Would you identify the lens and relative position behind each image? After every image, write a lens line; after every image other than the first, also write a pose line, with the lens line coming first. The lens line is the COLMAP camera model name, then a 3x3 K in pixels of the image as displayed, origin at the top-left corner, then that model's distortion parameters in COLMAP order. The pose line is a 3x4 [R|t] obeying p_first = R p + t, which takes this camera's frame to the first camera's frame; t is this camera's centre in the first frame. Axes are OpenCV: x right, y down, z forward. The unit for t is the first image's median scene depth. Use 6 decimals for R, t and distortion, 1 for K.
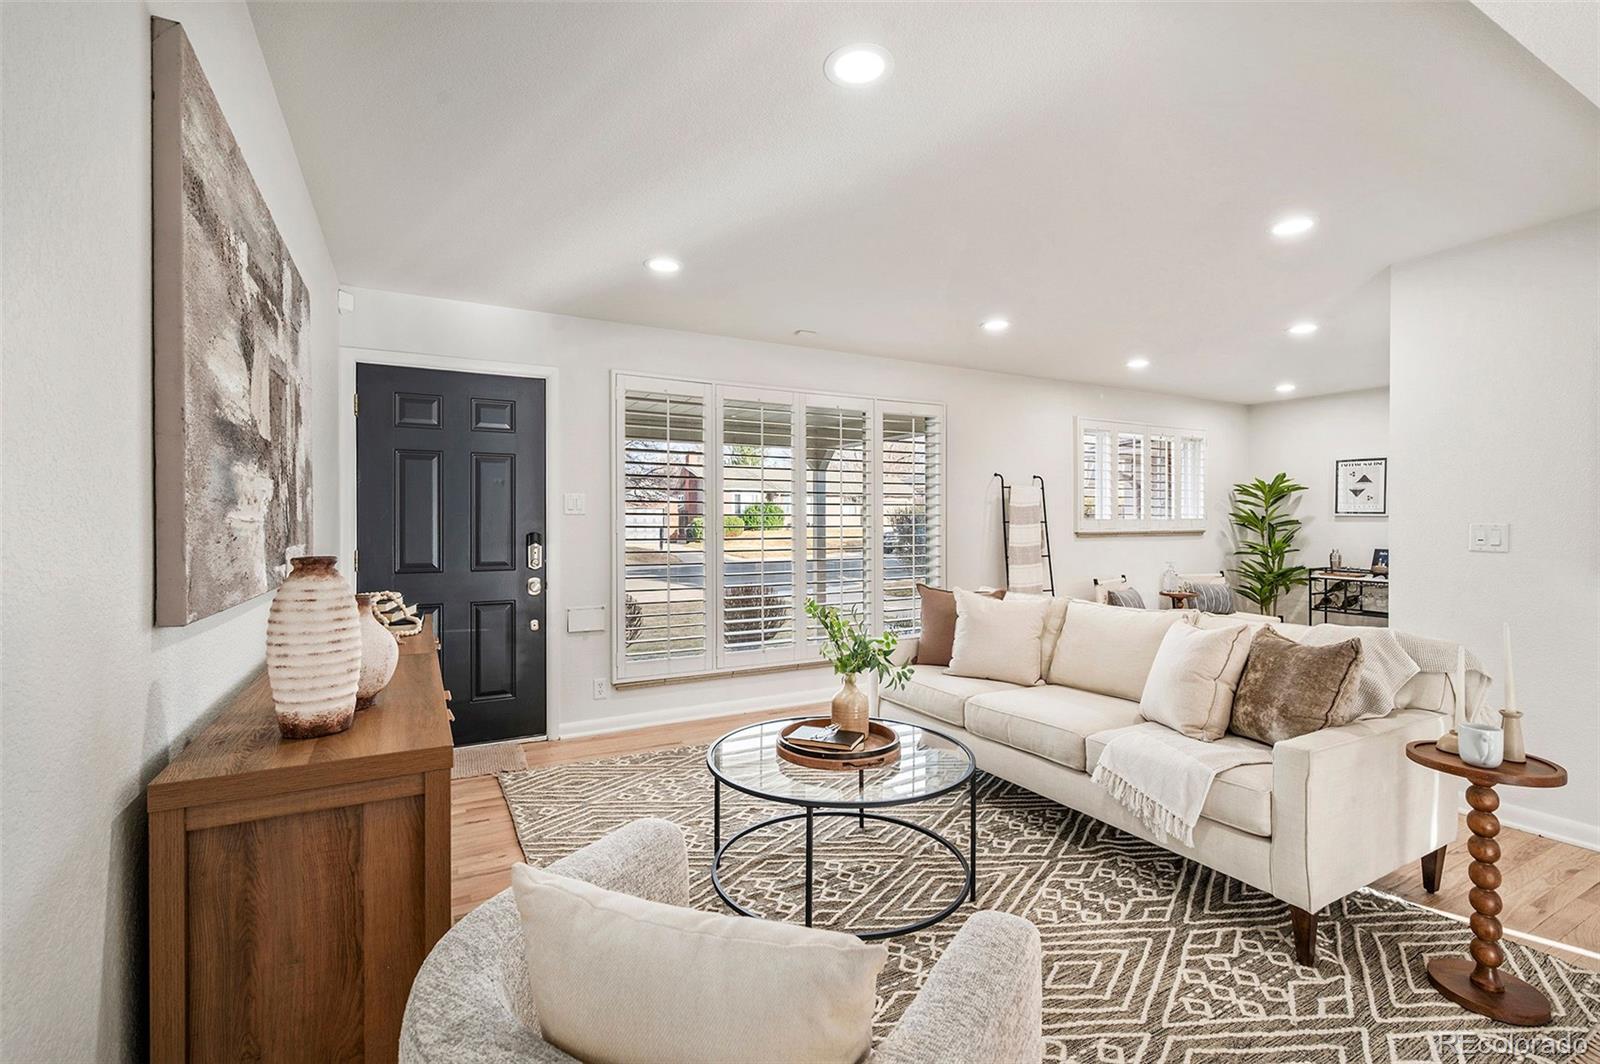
lens RADIAL K [[710.9, 0, 800.0], [0, 710.9, 532.0], [0, 0, 1]] dist [-0.008781, -0.000112]
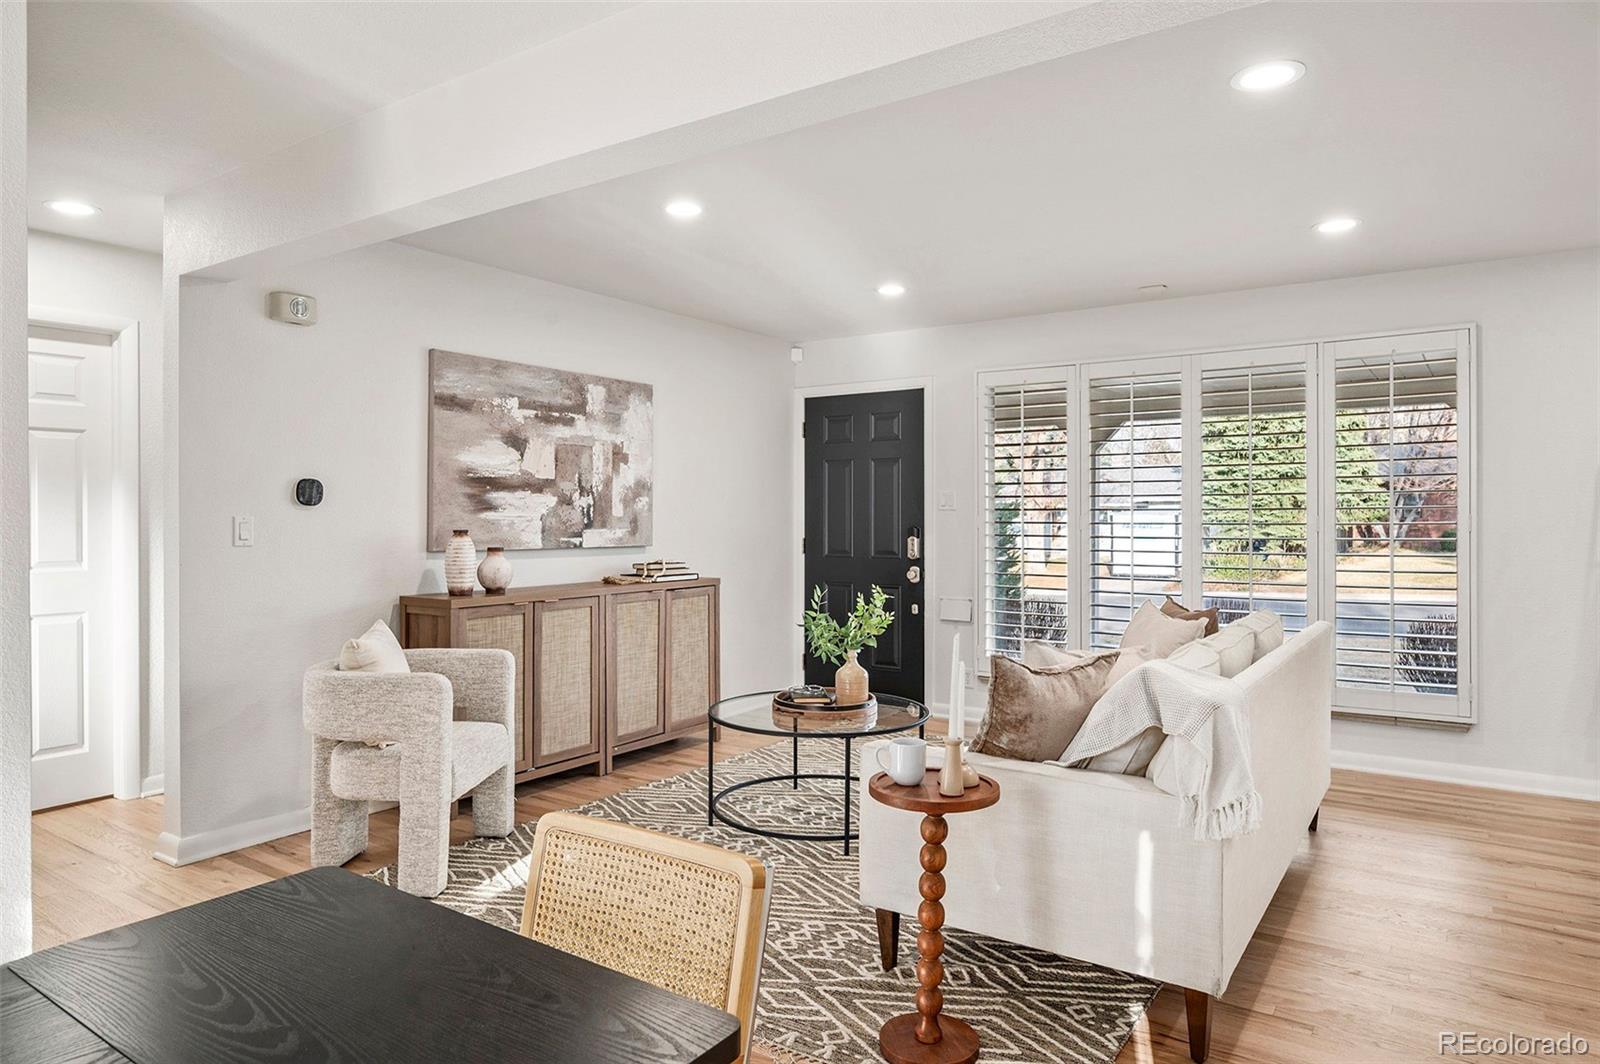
lens RADIAL K [[974.1, 0, 800.0], [0, 974.1, 532.0], [0, 0, 1]] dist [0.000091, -0.000050]
pose [[0.461375, 0.014148, -0.887092, 0.911382], [-0.012549, 0.999877, 0.009420, -0.002913], [0.887116, 0.006786, 0.461496, 0.128365]]
